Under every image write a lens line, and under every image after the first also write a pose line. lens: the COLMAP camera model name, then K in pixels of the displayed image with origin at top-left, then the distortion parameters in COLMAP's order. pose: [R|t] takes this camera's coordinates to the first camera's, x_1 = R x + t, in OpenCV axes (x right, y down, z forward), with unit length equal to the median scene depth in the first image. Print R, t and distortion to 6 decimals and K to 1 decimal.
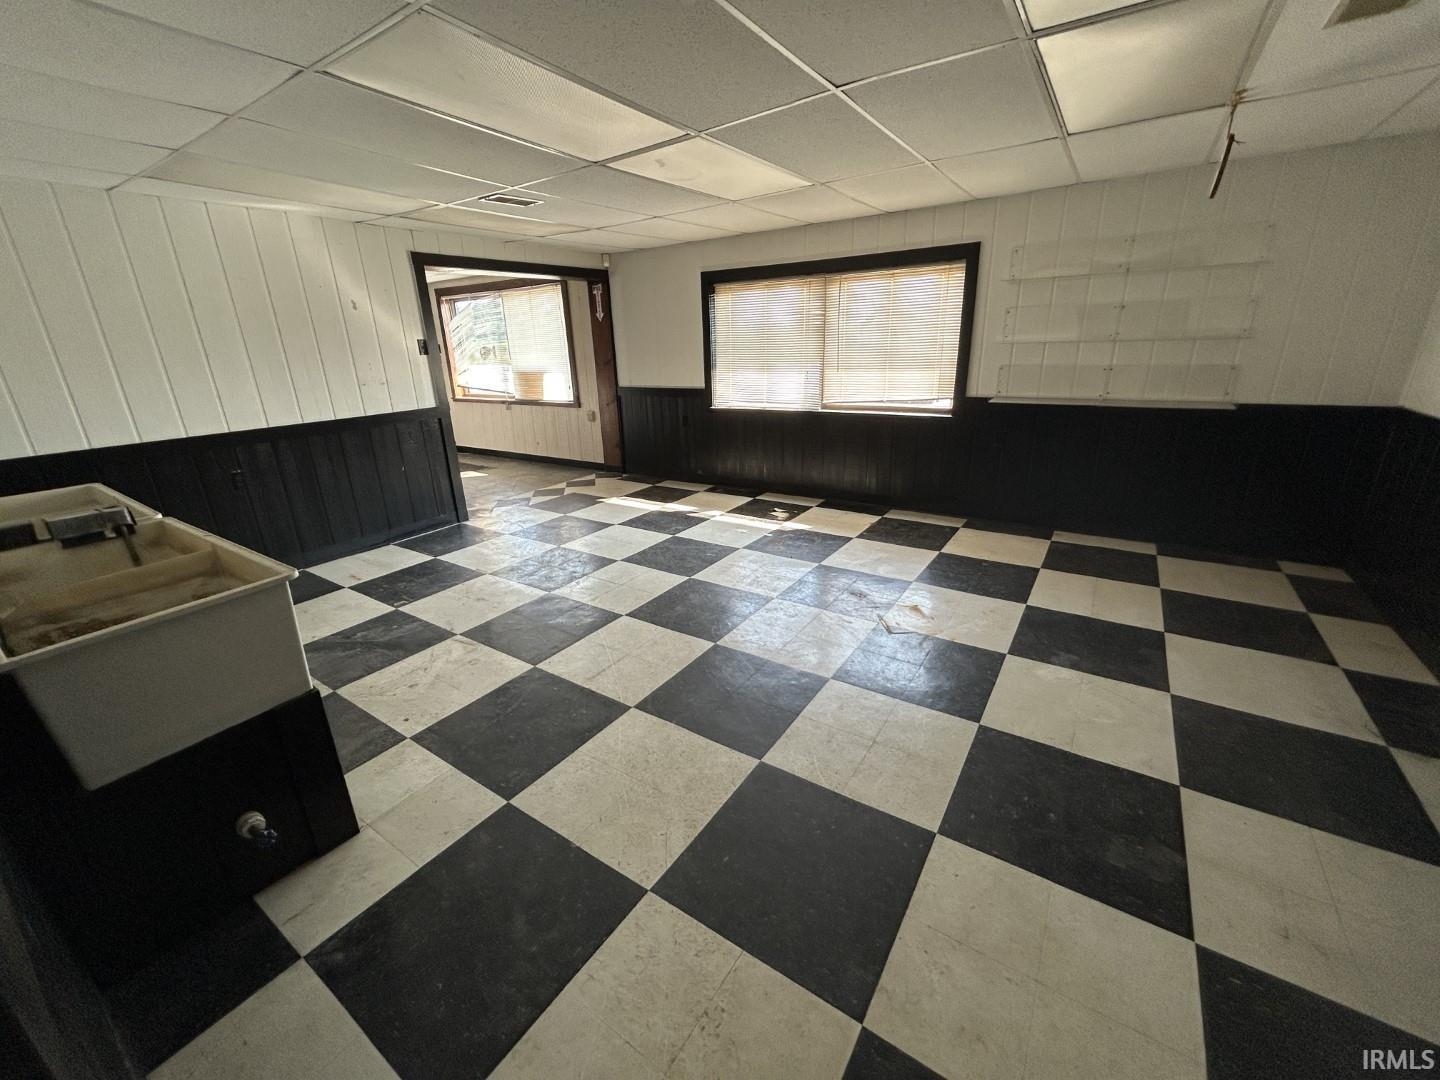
lens RADIAL K [[579.9, 0, 719.3], [0, 579.9, 536.2], [0, 0, 1]] dist [0.000037, 0.000470]
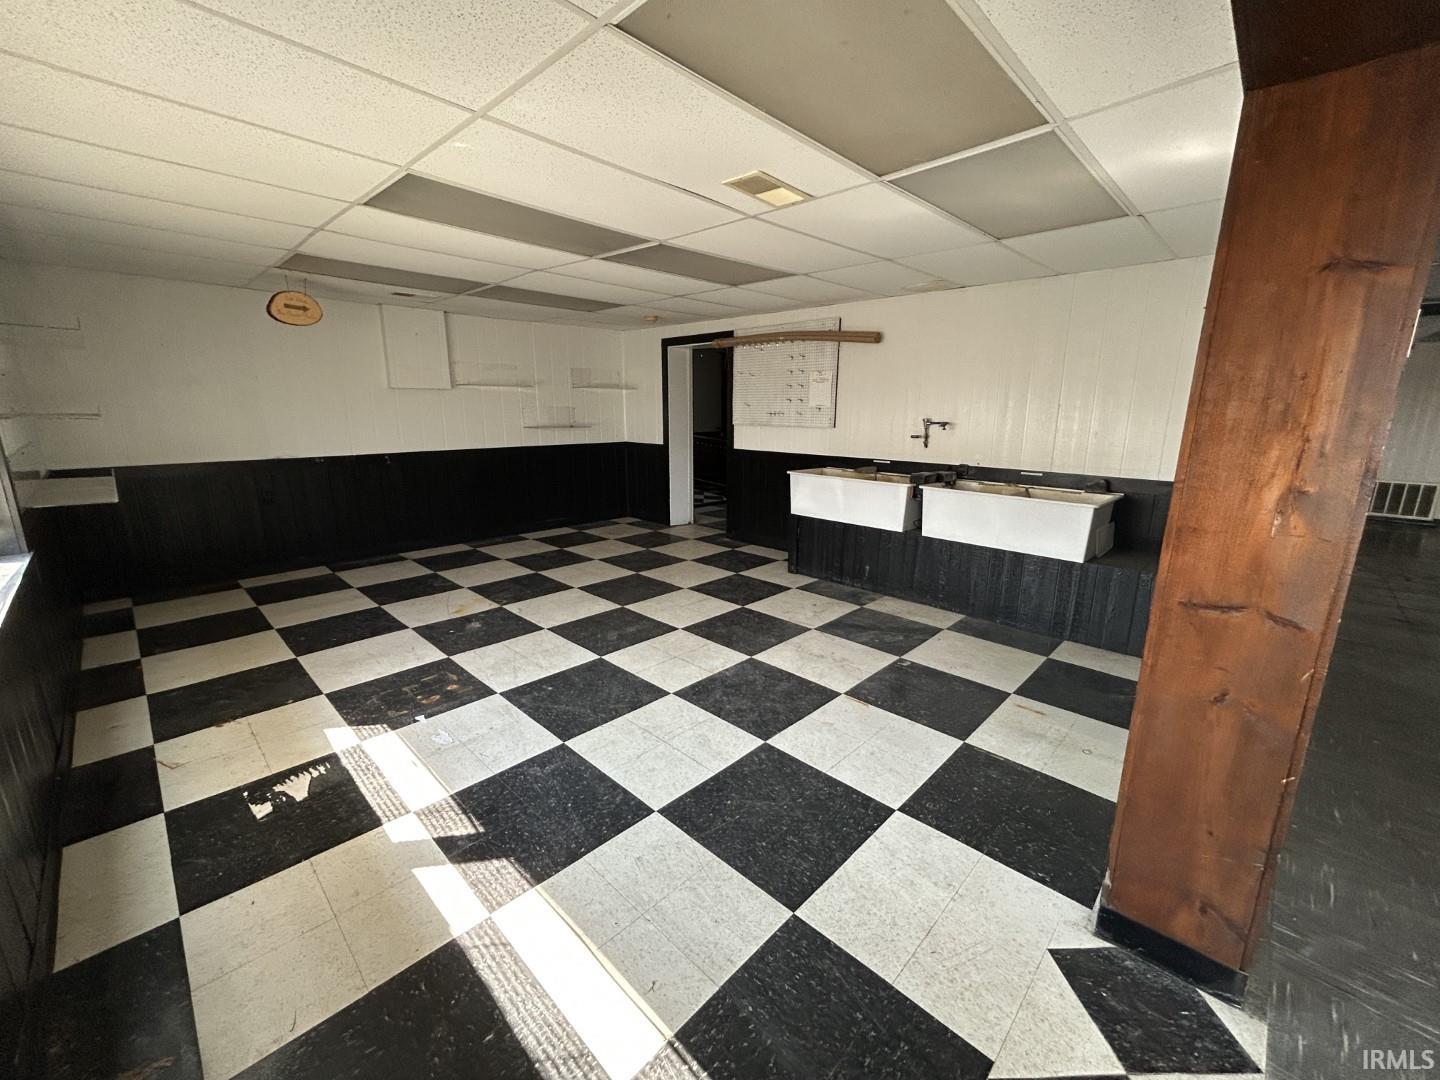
lens RADIAL K [[579.9, 0, 717.7], [0, 579.9, 536.2], [0, 0, 1]] dist [0.000037, 0.000470]
pose [[-0.984996, -0.014825, 0.171937, -0.309441], [0.076775, 0.854640, 0.513514, -0.437234], [-0.154557, 0.519010, -0.840679, 1.322382]]
